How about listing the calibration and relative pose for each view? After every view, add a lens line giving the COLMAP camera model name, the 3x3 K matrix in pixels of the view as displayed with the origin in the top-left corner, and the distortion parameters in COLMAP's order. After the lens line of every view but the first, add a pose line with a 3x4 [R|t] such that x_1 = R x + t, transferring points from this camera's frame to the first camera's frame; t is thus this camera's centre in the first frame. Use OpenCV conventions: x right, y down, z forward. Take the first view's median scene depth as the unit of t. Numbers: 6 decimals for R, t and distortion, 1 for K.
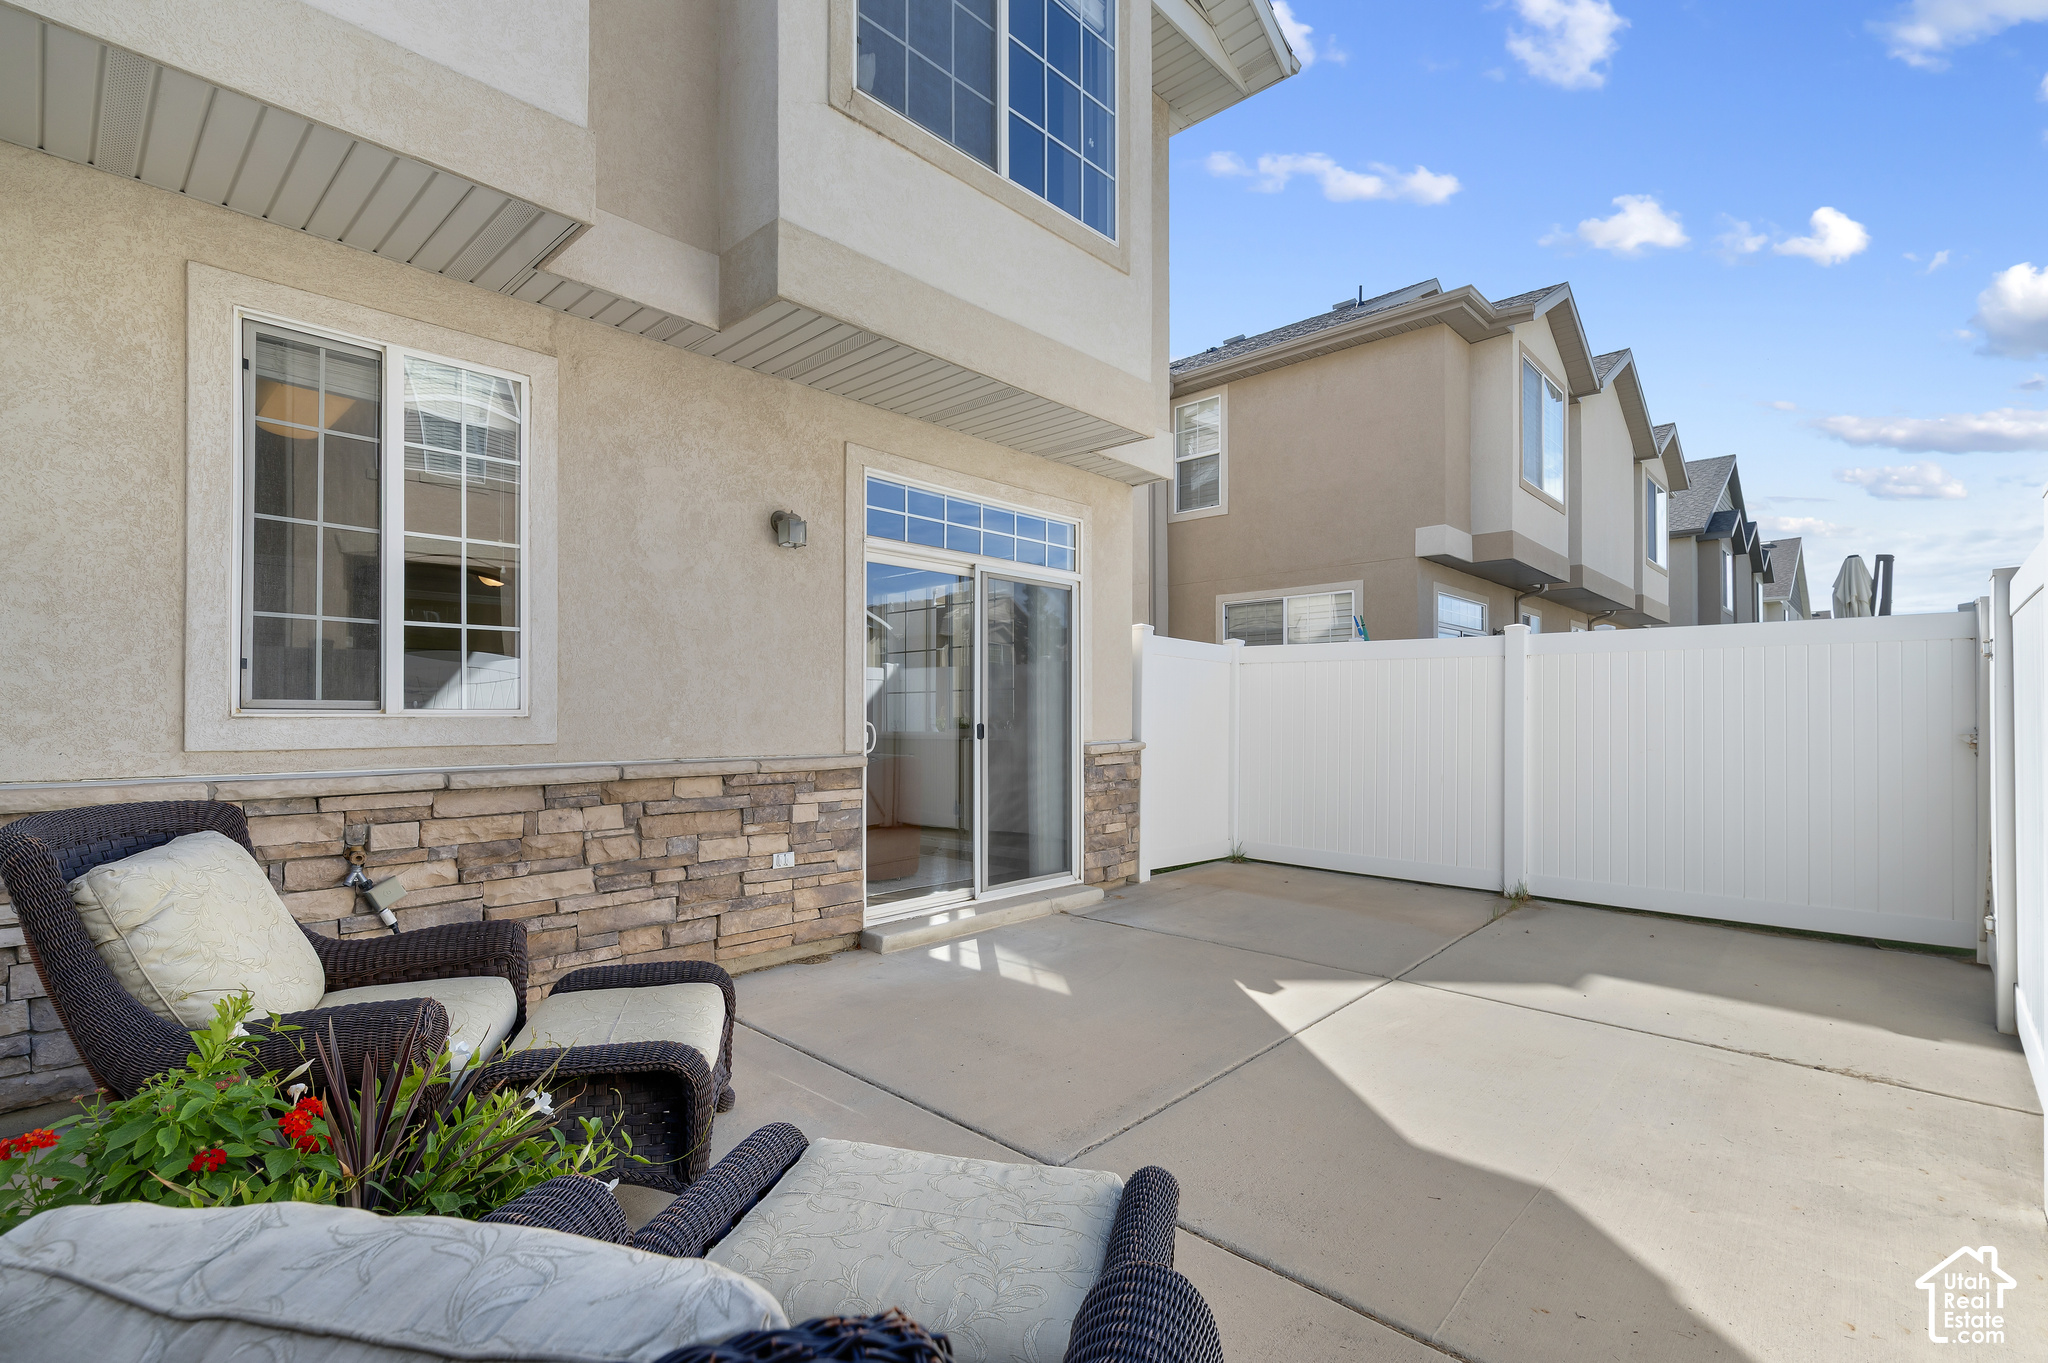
lens RADIAL K [[926.9, 0, 1027.2], [0, 926.9, 705.5], [0, 0, 1]] dist [0.000505, -0.000383]
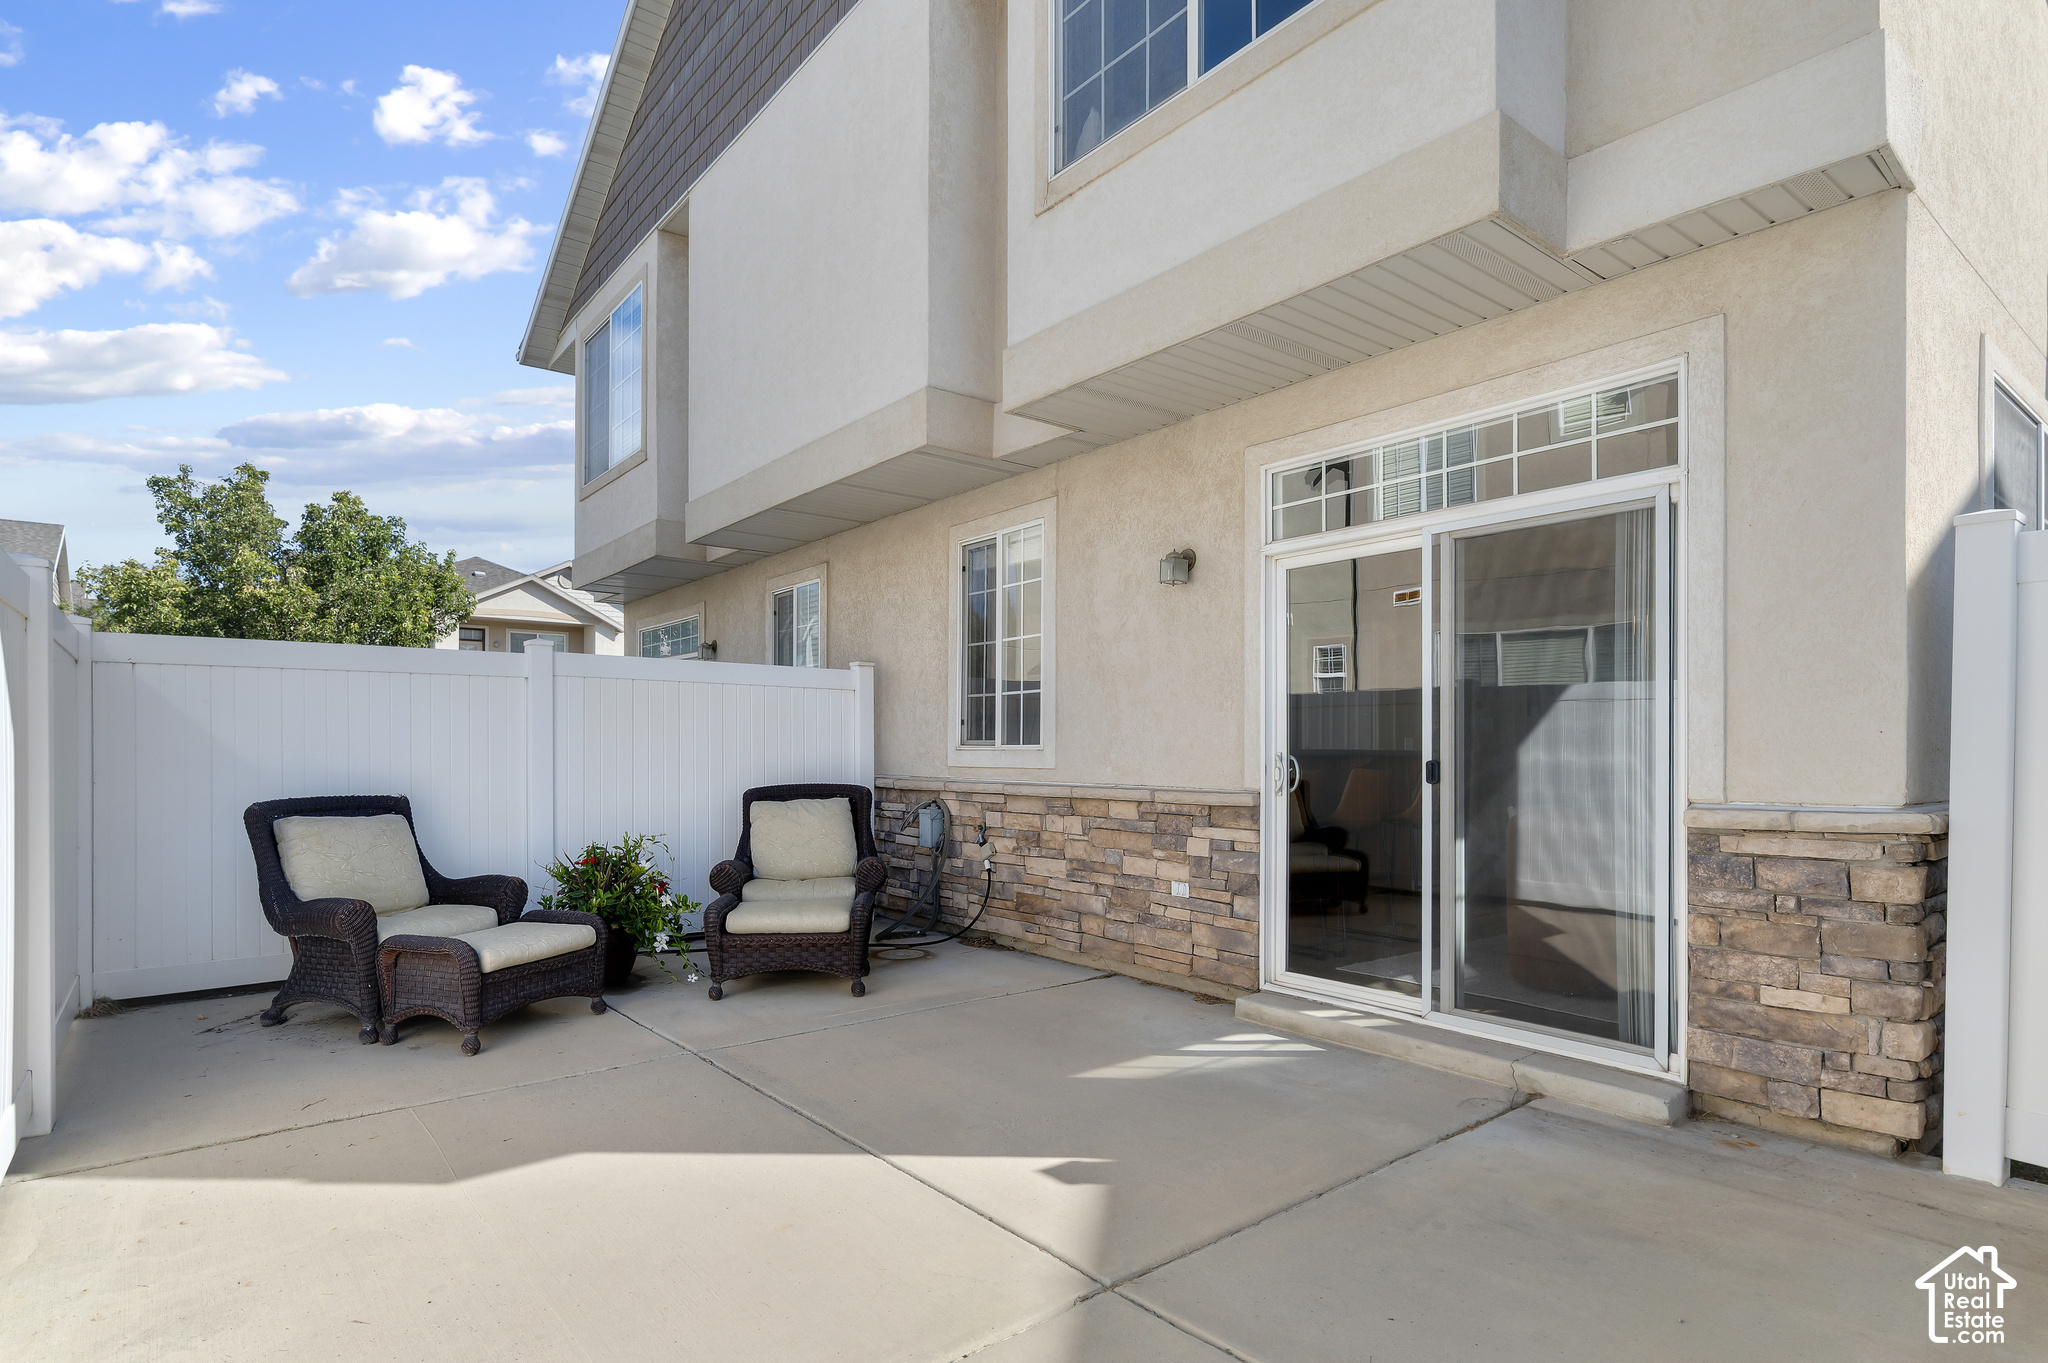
lens RADIAL K [[1056.4, 0, 1038.6], [0, 1056.4, 742.6], [0, 0, 1]] dist [-0.001250, -0.000009]
pose [[-0.138113, -0.008019, -0.990384, 0.945162], [0.008468, 0.999921, -0.009277, 0.014017], [0.990380, -0.009668, -0.138034, 1.033517]]
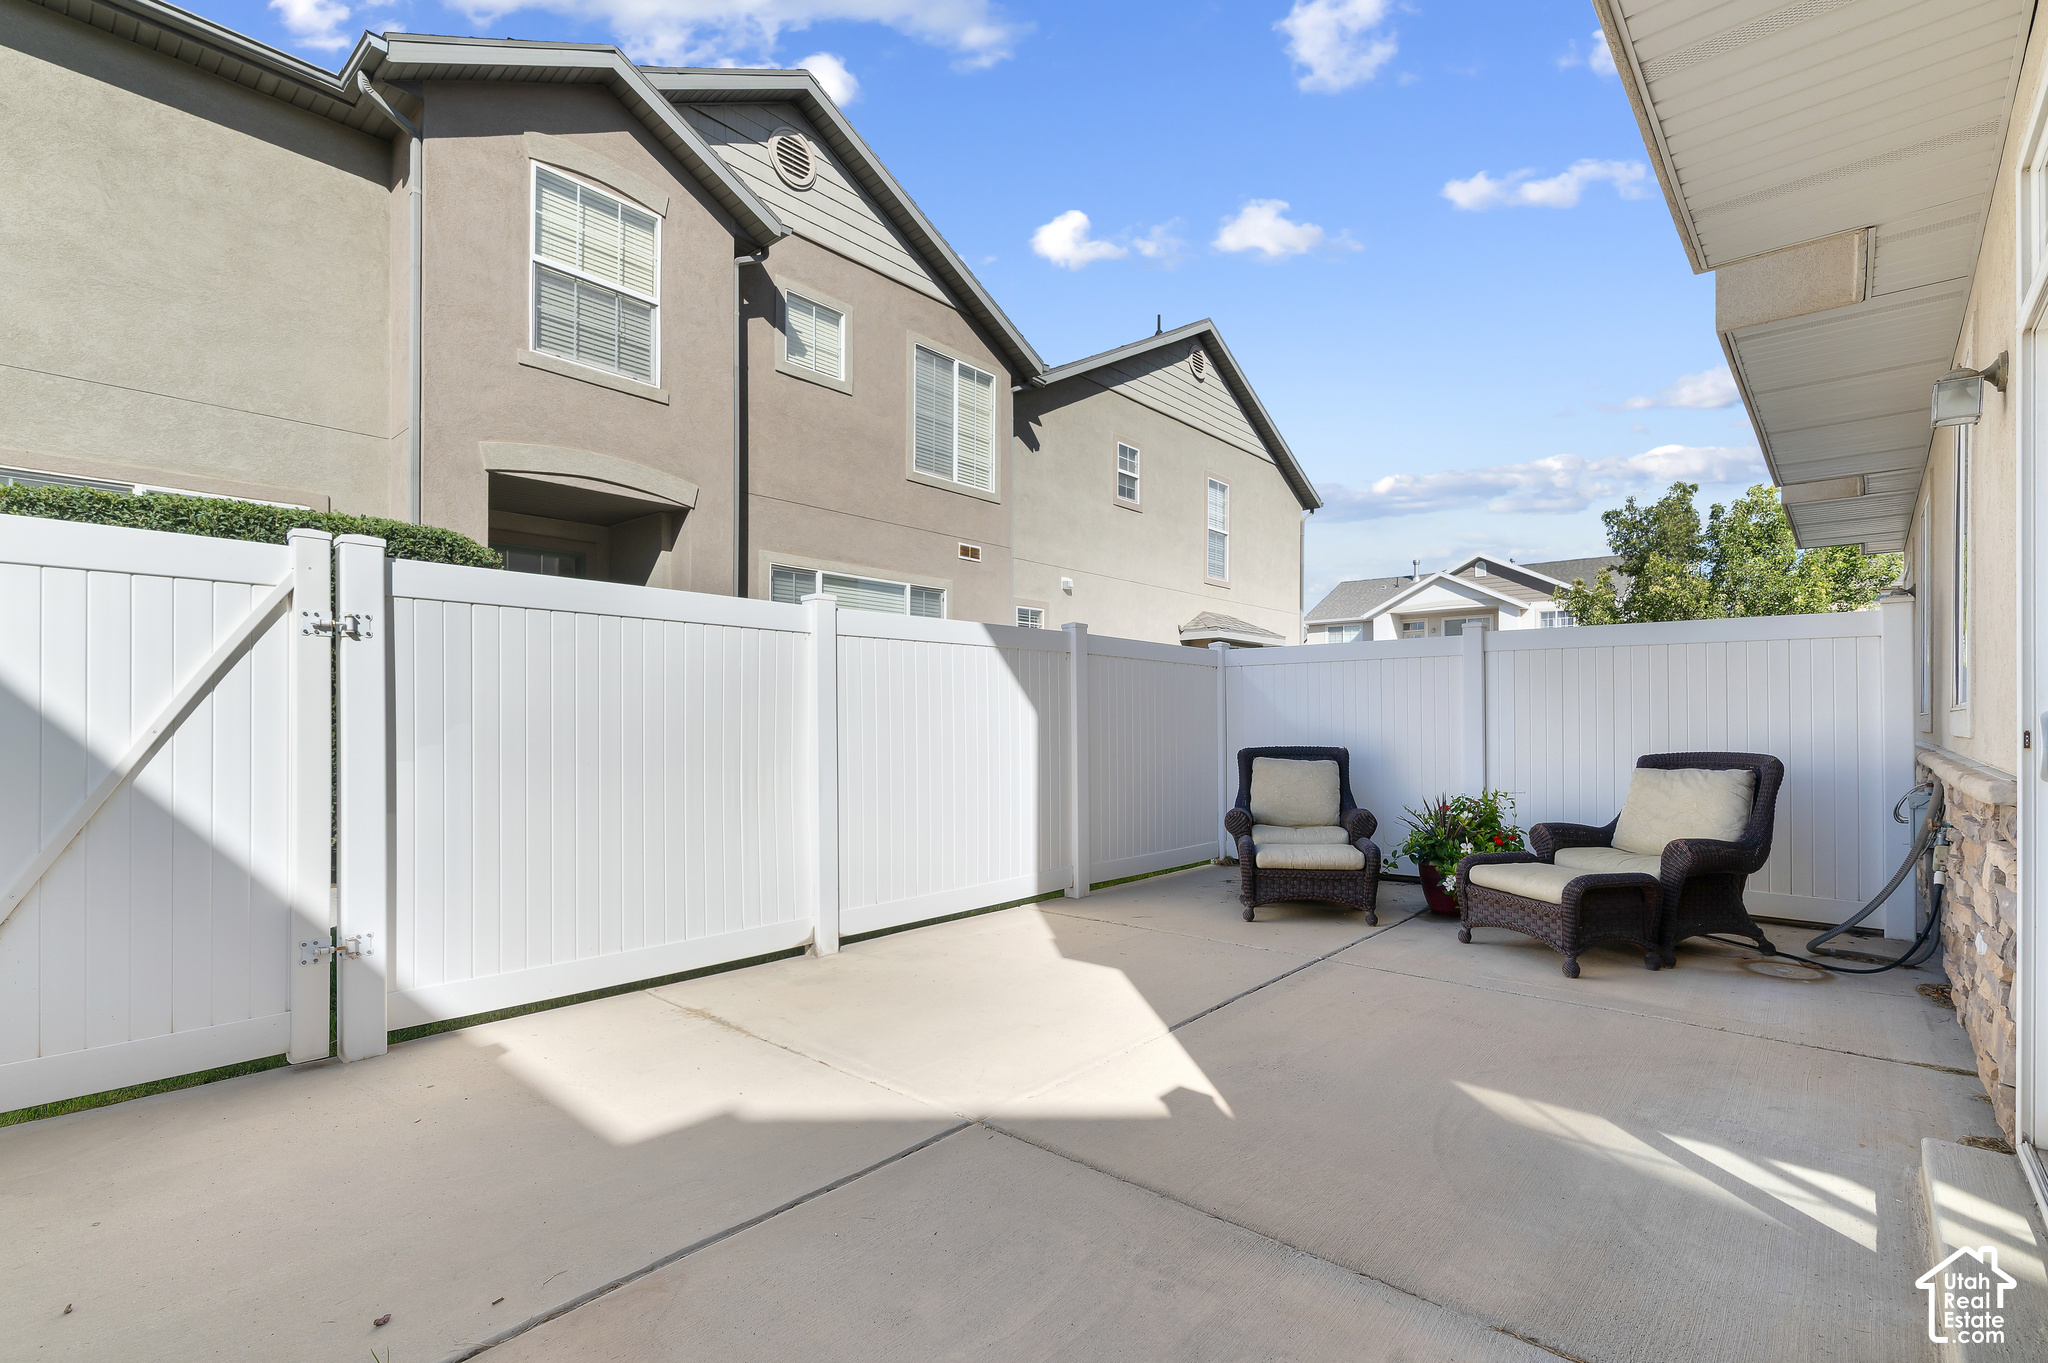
lens RADIAL K [[892.6, 0, 1024.9], [0, 892.6, 720.1], [0, 0, 1]] dist [-0.000521, -0.000080]
pose [[-0.999276, -0.001183, -0.038033, 0.386554], [-0.000766, 0.999939, -0.010977, 0.028953], [0.038043, -0.010939, -0.999216, 1.595056]]
